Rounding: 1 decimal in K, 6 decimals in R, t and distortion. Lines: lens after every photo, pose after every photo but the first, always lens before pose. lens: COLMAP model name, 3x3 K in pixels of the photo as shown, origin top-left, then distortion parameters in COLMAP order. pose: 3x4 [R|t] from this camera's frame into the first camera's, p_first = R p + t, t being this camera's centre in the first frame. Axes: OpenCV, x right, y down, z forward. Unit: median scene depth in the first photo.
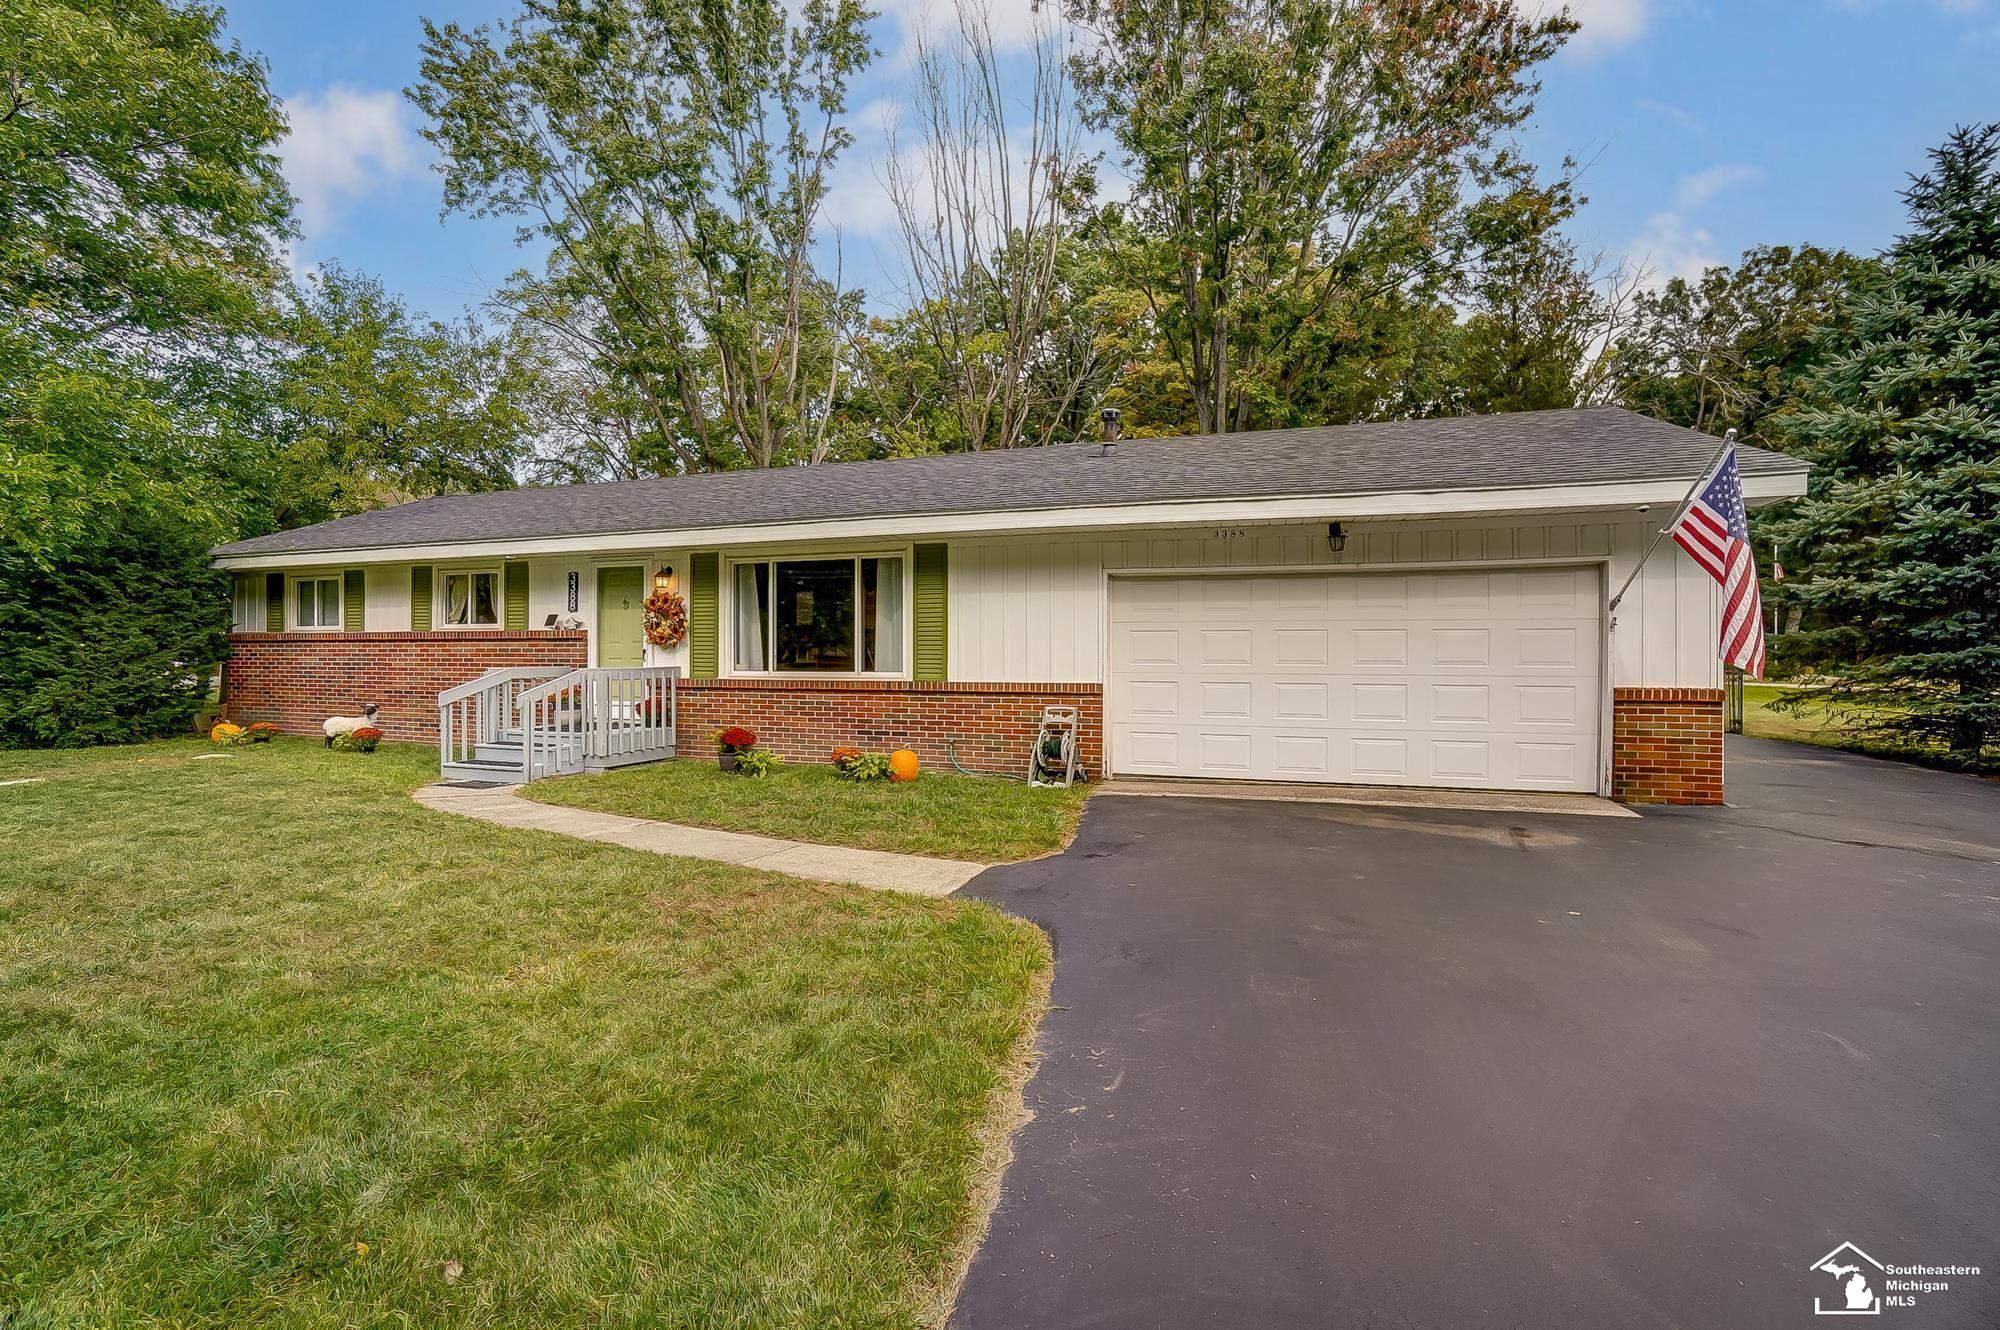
lens RADIAL K [[886.9, 0, 1000.0], [0, 886.9, 665.0], [0, 0, 1]] dist [-0.062725, 0.025464]
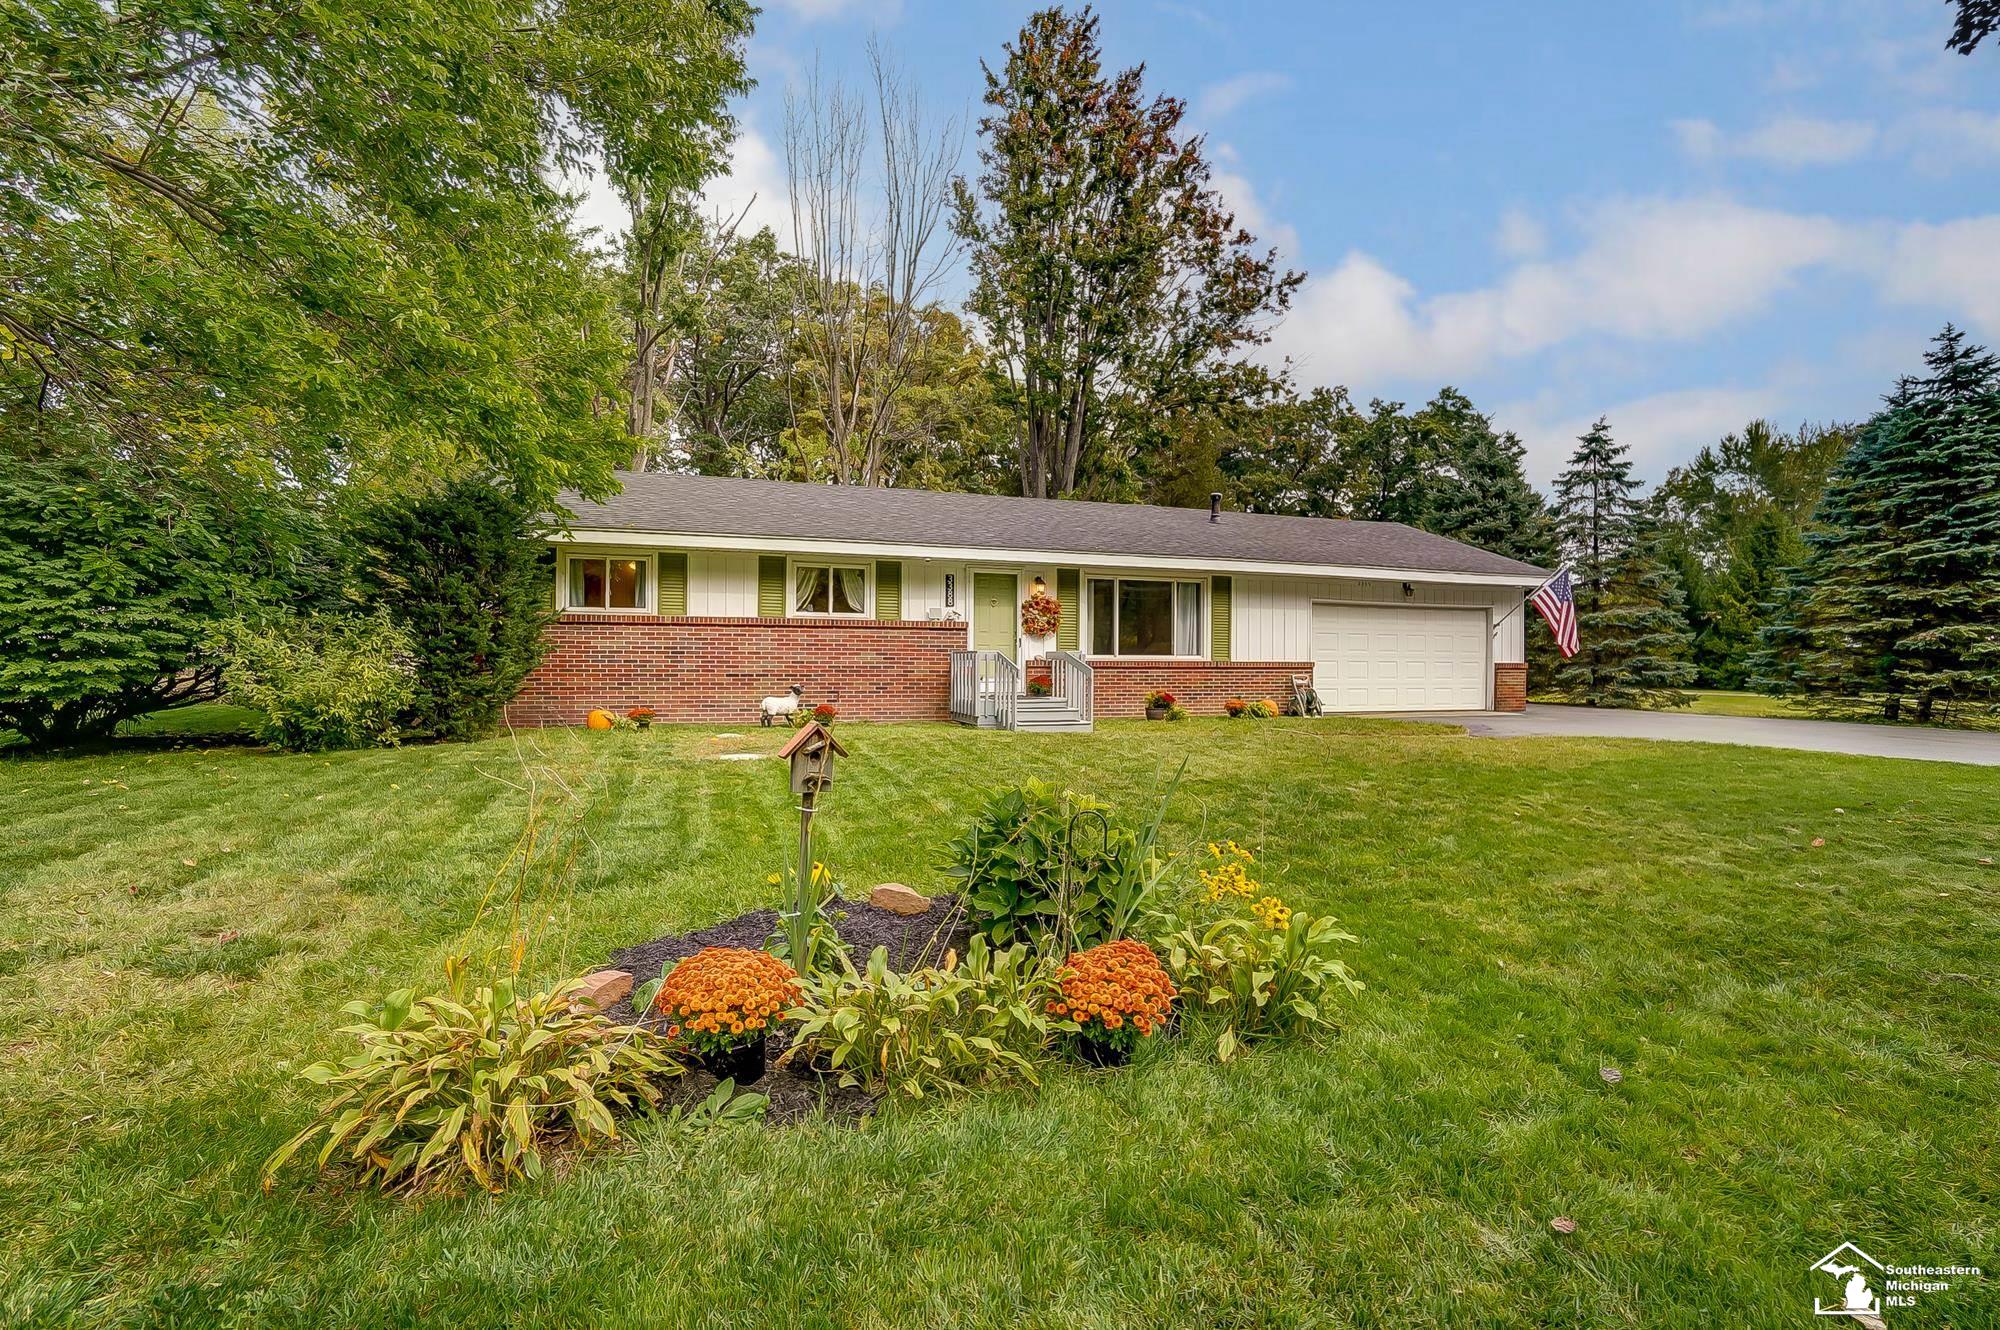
lens RADIAL K [[886.9, 0, 1000.0], [0, 886.9, 665.0], [0, 0, 1]] dist [-0.062725, 0.025464]
pose [[0.792272, -0.001114, 0.610166, -1.268423], [0.002263, 0.999997, -0.001113, 0.023937], [-0.610163, 0.002262, 0.792272, -0.028332]]
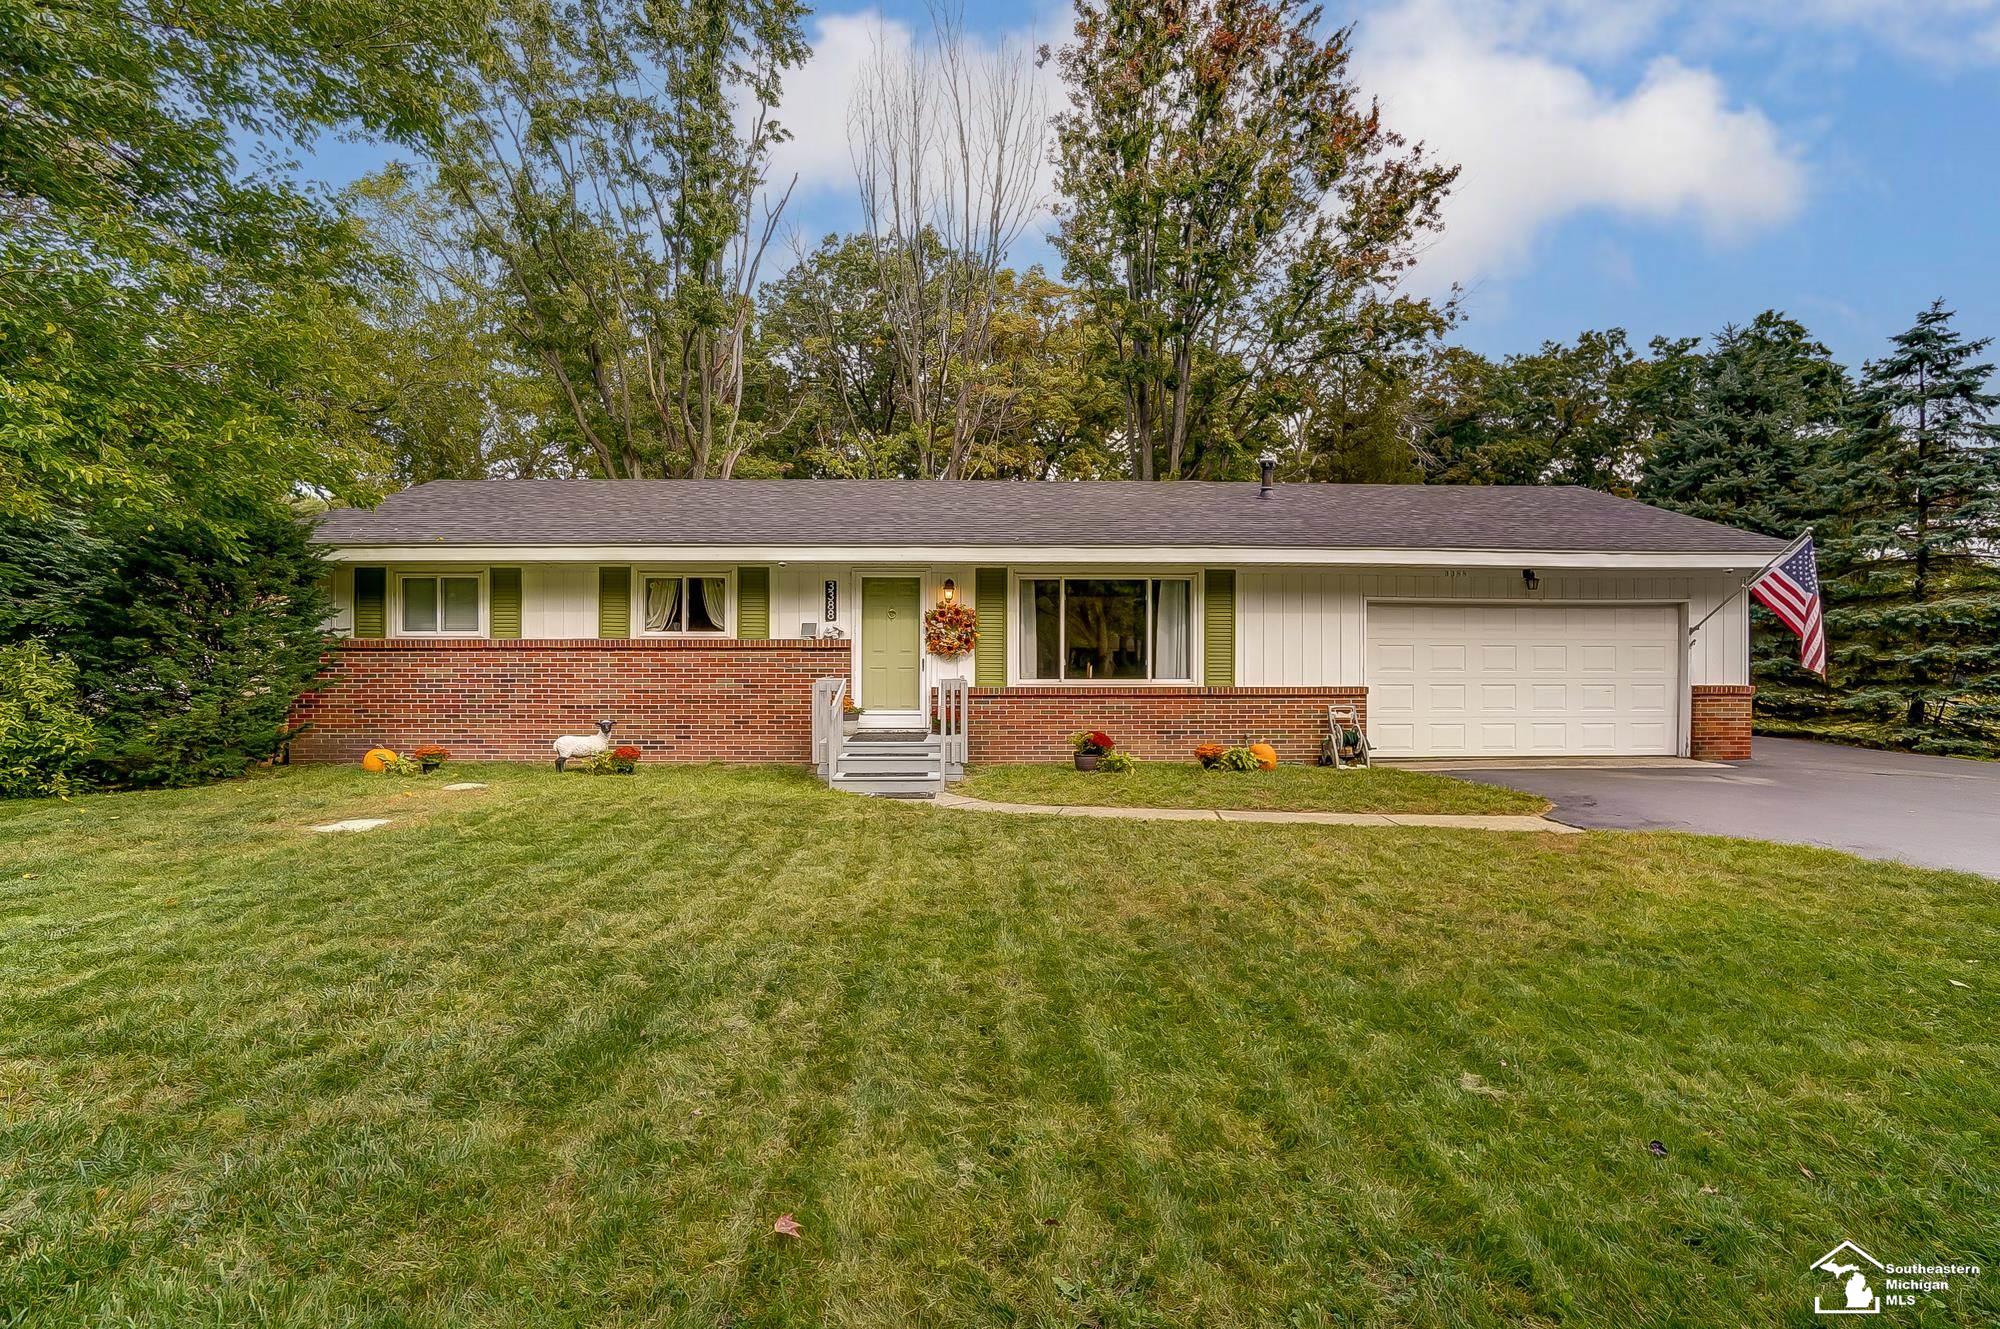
lens RADIAL K [[886.9, 0, 1000.0], [0, 886.9, 664.5], [0, 0, 1]] dist [-0.062725, 0.025464]
pose [[0.936406, -0.004040, 0.350895, -0.702515], [0.005097, 0.999985, -0.002088, -0.009520], [-0.350882, 0.003744, 0.936412, 0.000513]]
